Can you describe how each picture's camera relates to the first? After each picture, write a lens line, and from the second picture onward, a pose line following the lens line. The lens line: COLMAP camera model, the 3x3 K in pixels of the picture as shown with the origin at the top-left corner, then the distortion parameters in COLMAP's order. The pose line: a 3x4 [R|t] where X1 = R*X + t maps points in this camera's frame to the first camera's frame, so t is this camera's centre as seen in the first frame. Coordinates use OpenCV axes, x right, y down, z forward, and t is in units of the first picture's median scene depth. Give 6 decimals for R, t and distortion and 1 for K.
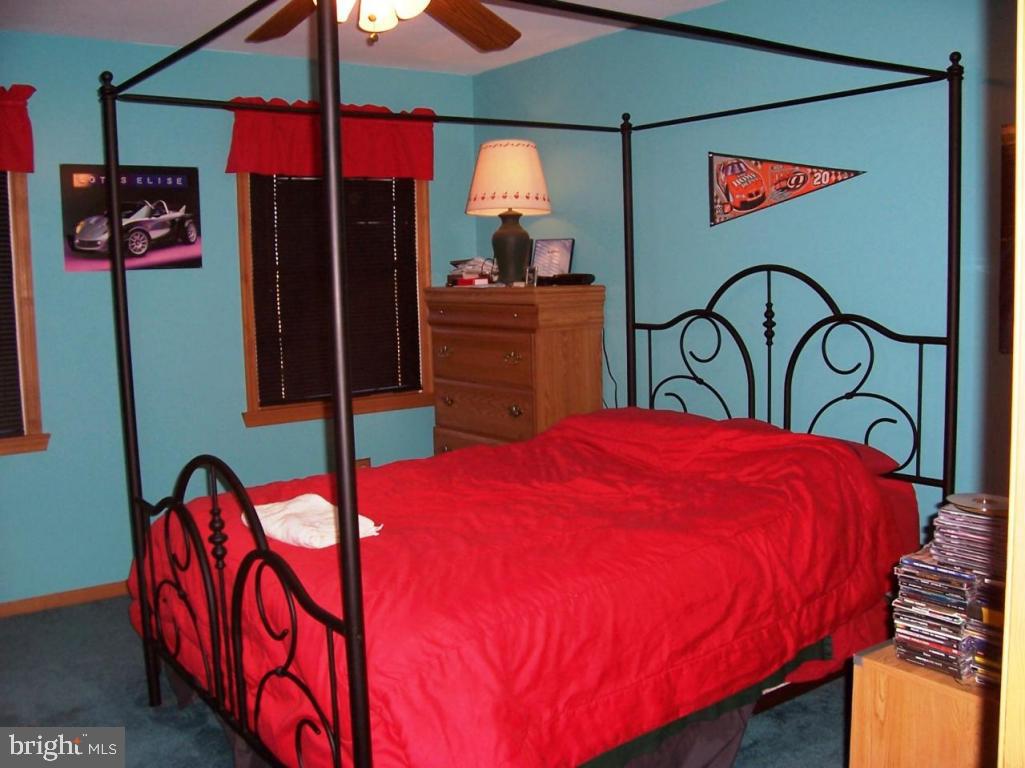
lens RADIAL K [[1009.7, 0, 512.5], [0, 1009.7, 384.0], [0, 0, 1]] dist [-0.238039, 0.275549]
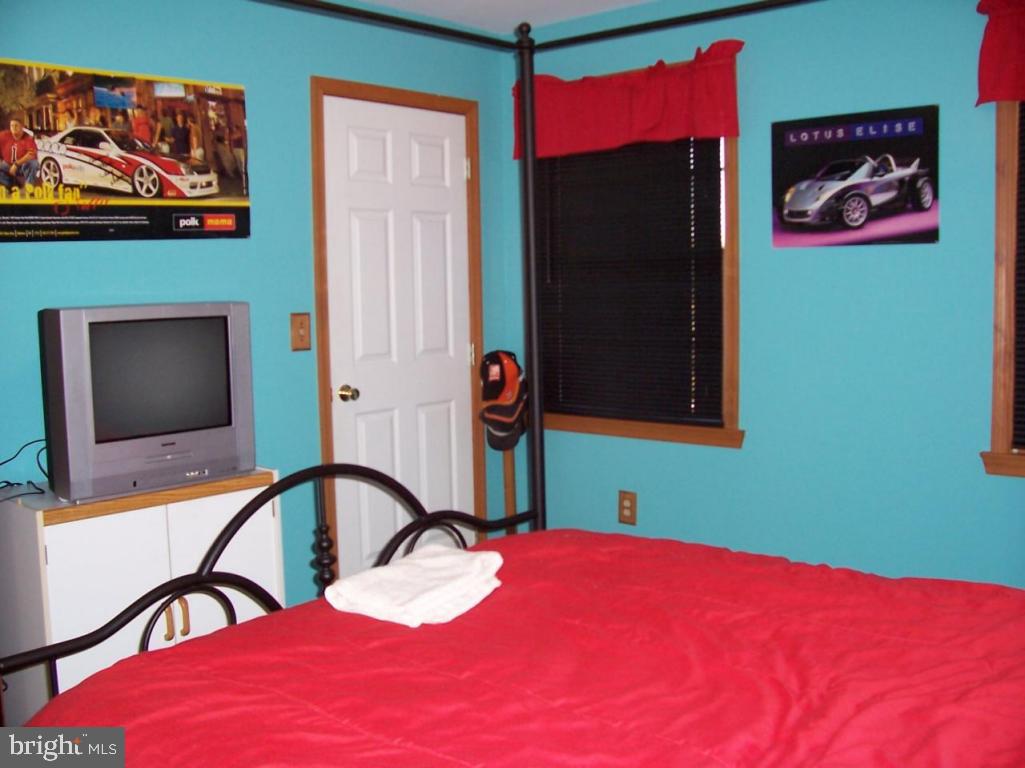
lens RADIAL K [[1009.7, 0, 512.5], [0, 1009.7, 384.0], [0, 0, 1]] dist [-0.238039, 0.275549]
pose [[0.206766, 0.117392, -0.971322, 0.340132], [-0.091828, 0.990722, 0.100189, -0.059998], [0.974072, 0.068479, 0.215628, 0.568255]]
